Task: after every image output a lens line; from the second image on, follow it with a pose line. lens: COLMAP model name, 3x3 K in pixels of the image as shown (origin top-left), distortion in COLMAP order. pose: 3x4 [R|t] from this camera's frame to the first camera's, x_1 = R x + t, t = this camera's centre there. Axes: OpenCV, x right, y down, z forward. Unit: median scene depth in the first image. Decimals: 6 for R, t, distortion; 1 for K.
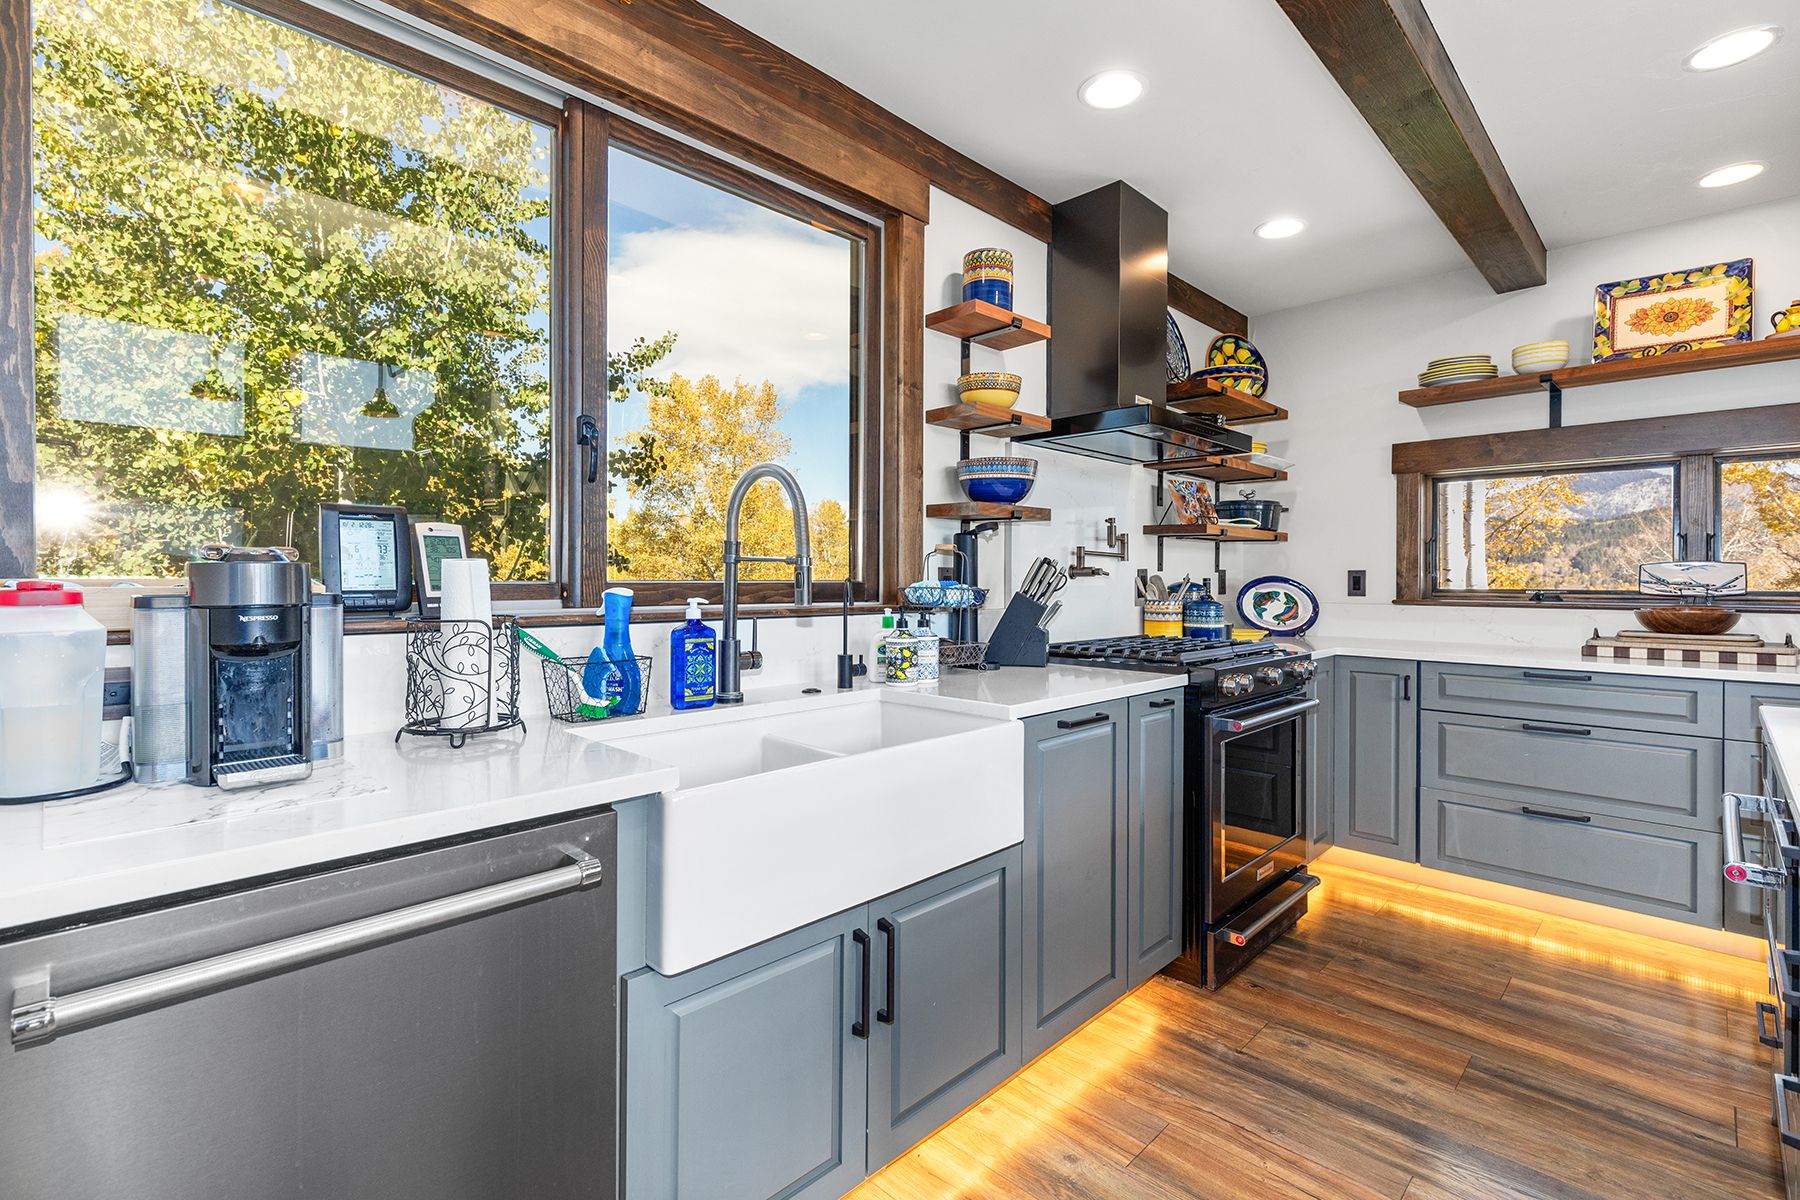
lens RADIAL K [[818.8, 0, 899.5], [0, 818.8, 582.8], [0, 0, 1]] dist [-0.005225, -0.000439]
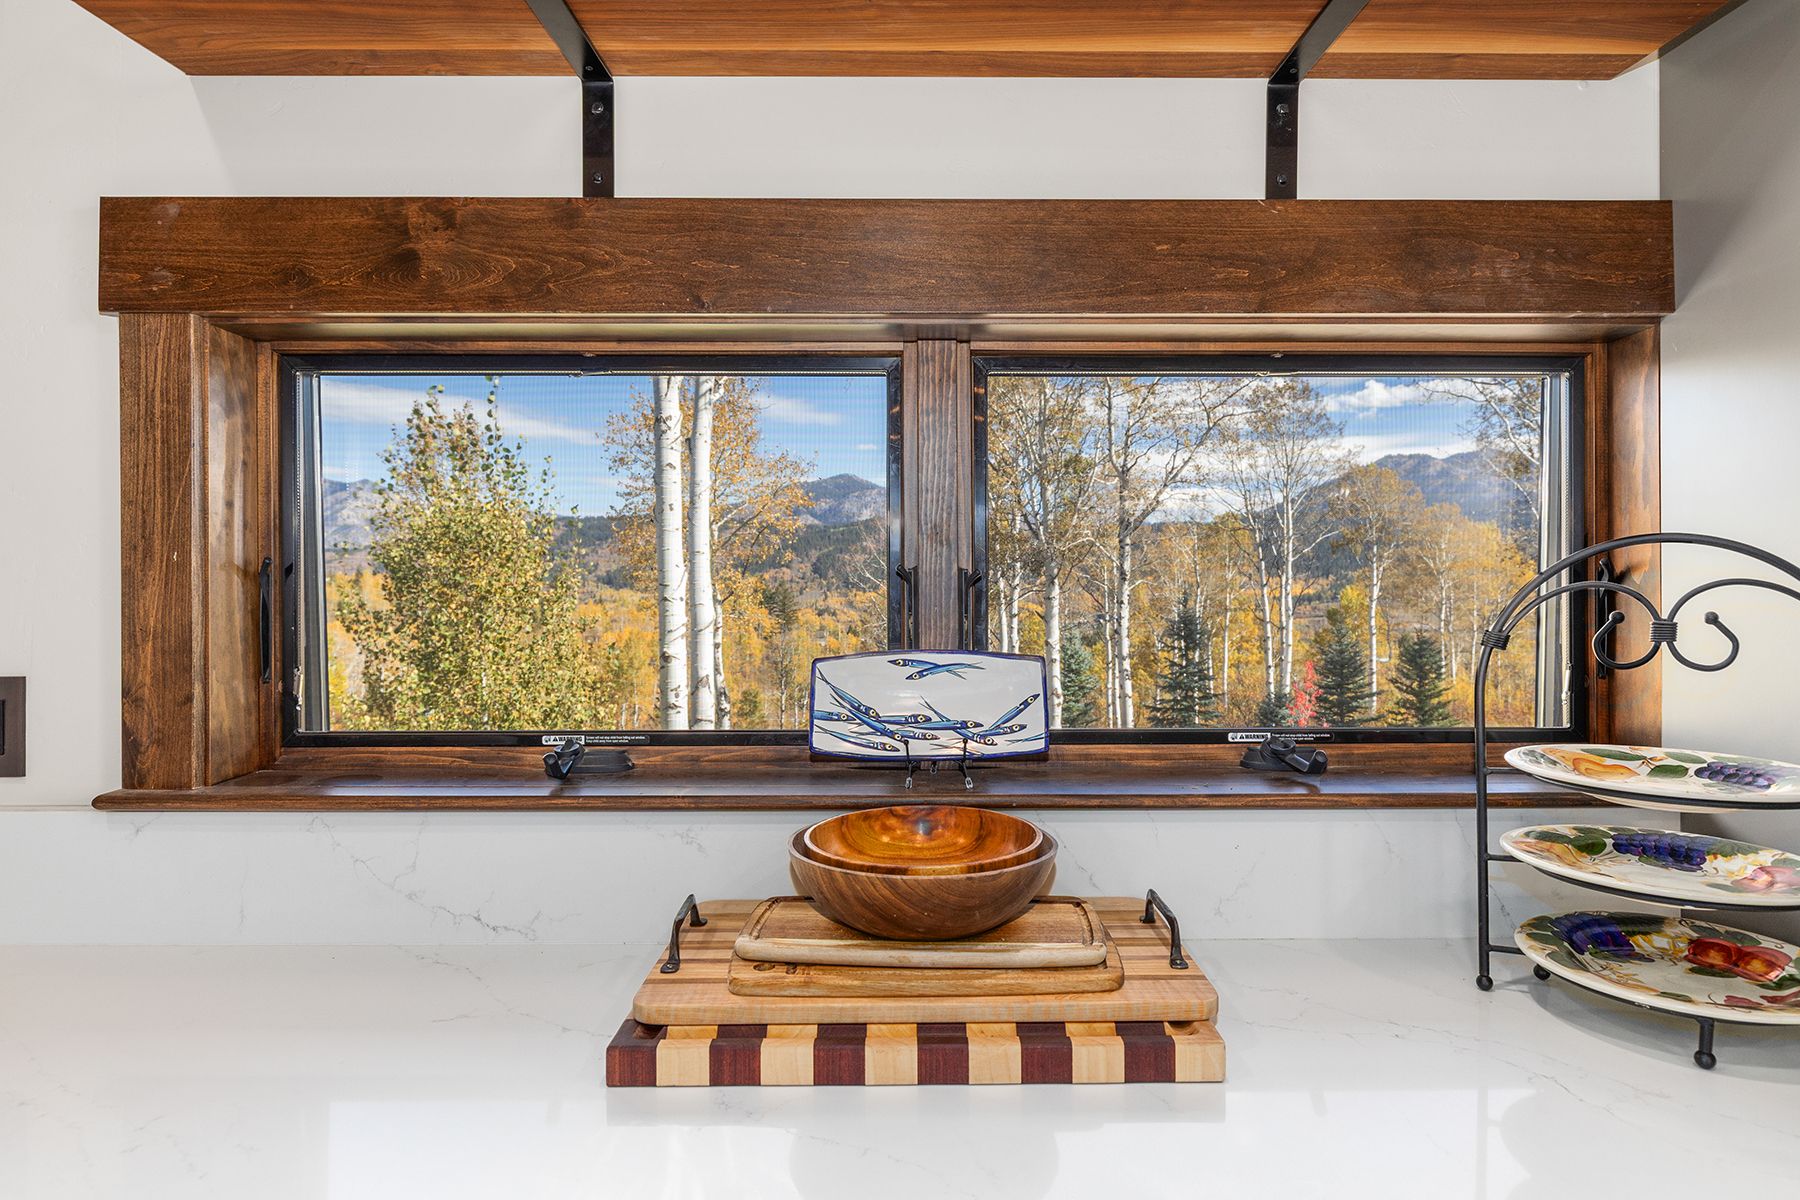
lens RADIAL K [[1047.3, 0, 899.1], [0, 1047.3, 595.2], [0, 0, 1]] dist [-0.000339, 0.000000]
pose [[0.716931, -0.007419, 0.697105, 0.616841], [0.003816, 0.999970, 0.006718, -0.048730], [-0.697134, -0.002156, 0.716938, 0.650492]]
